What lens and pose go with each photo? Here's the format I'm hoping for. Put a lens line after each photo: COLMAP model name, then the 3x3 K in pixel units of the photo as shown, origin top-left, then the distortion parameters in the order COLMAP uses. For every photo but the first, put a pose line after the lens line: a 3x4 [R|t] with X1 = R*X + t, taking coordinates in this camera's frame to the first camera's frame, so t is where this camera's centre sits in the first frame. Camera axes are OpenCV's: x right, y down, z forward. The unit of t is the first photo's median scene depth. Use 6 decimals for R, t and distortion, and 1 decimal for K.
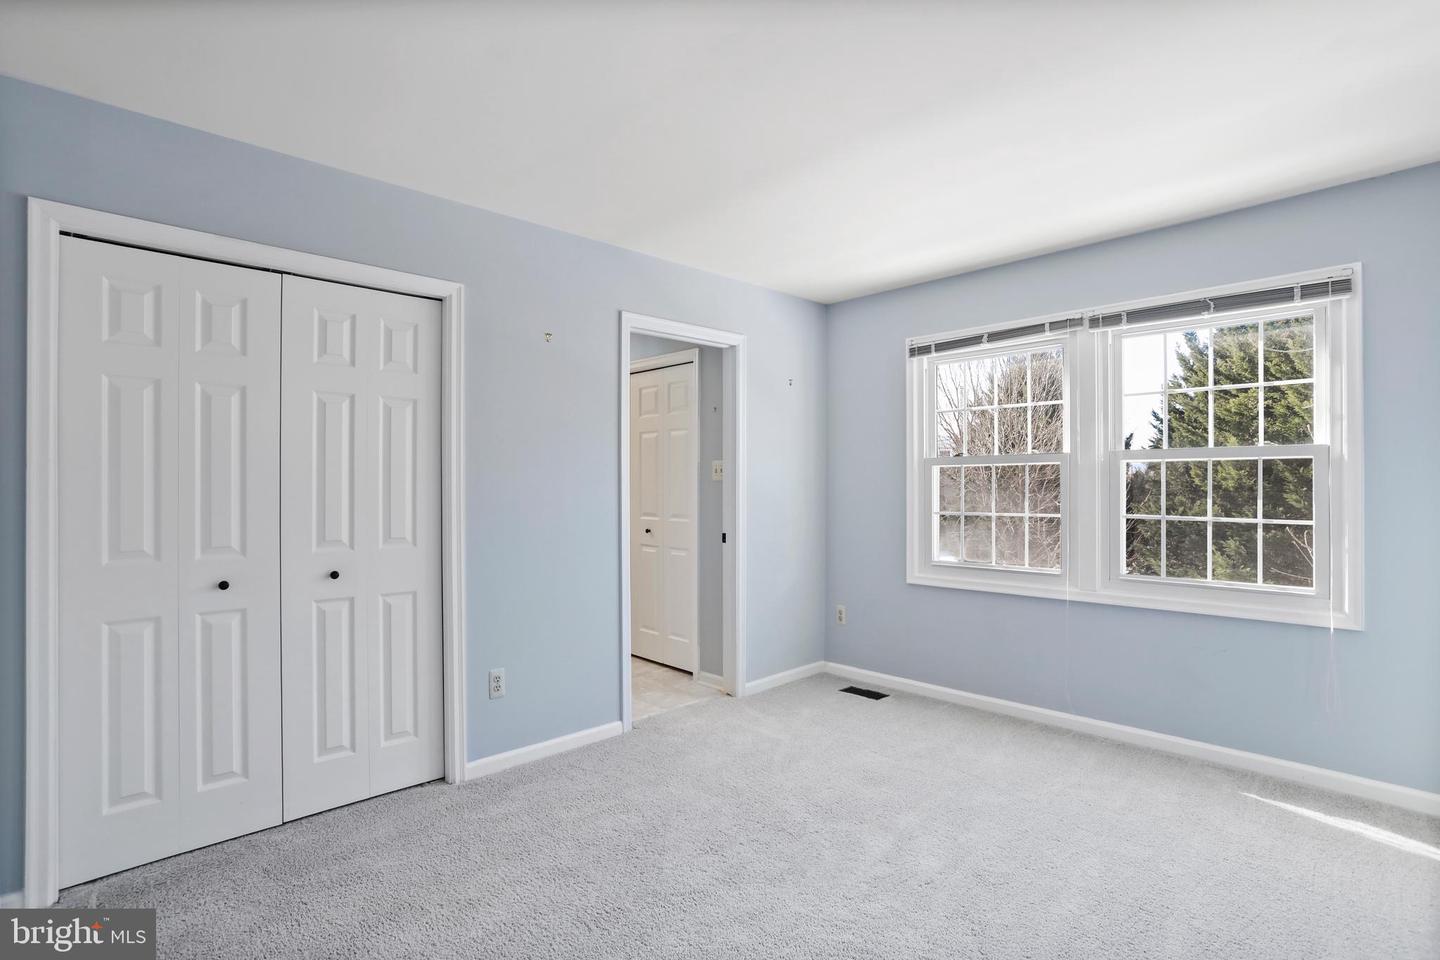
lens RADIAL K [[697.6, 0, 709.9], [0, 697.6, 459.2], [0, 0, 1]] dist [-0.055312, 0.024992]
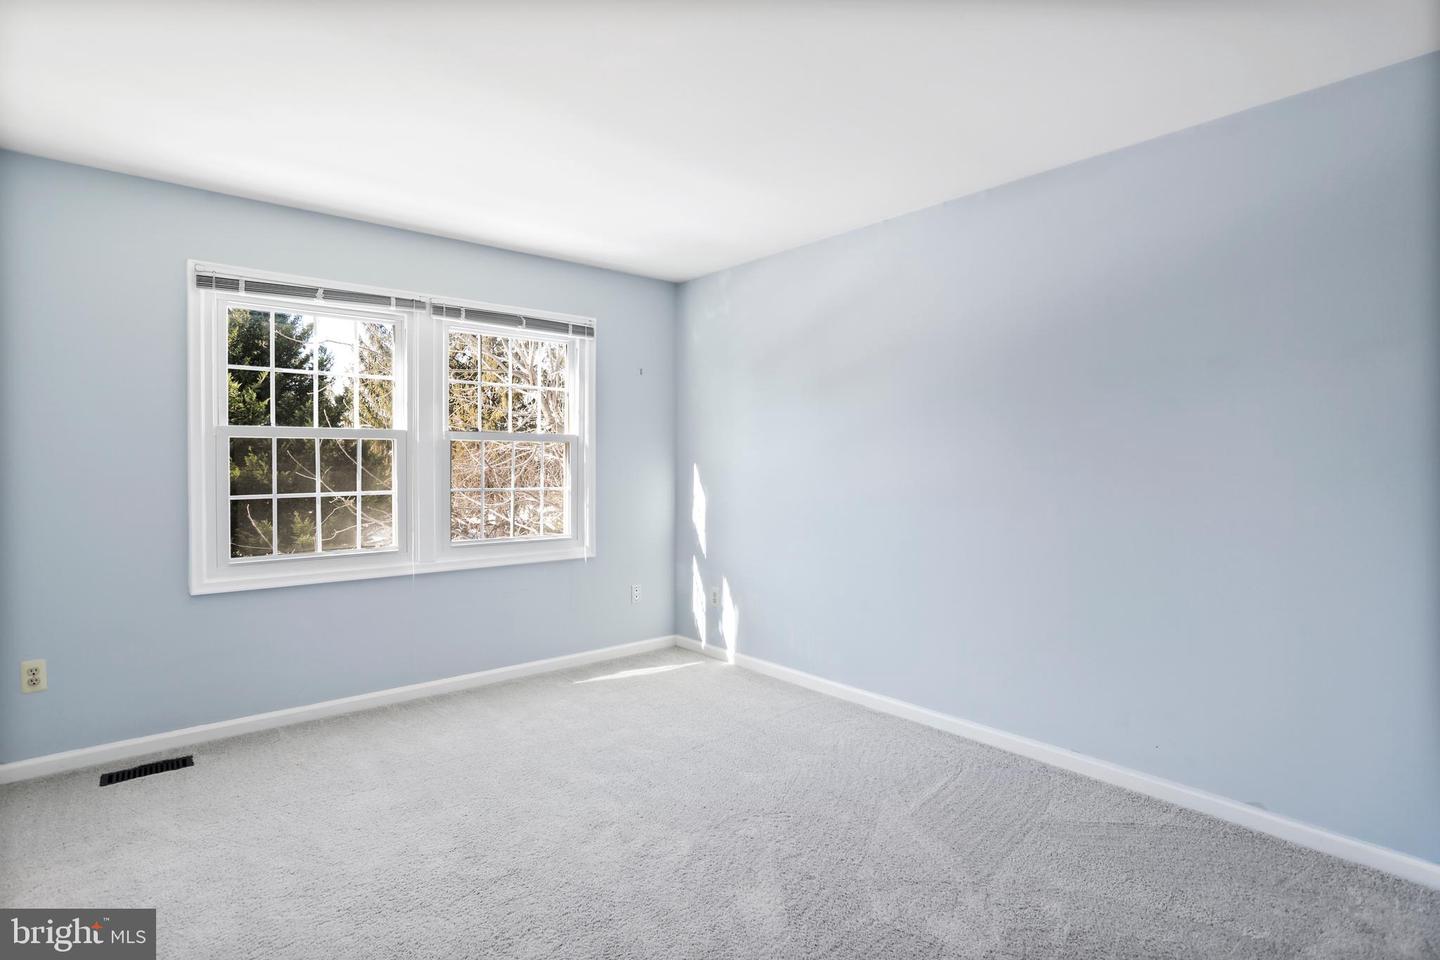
lens RADIAL K [[712.3, 0, 720.5], [0, 712.3, 444.9], [0, 0, 1]] dist [-0.053166, 0.026724]
pose [[0.046946, 0.026801, 0.998538, -0.508999], [-0.036521, 0.999018, -0.025097, 0.022264], [-0.998230, -0.035290, 0.047879, 0.498397]]
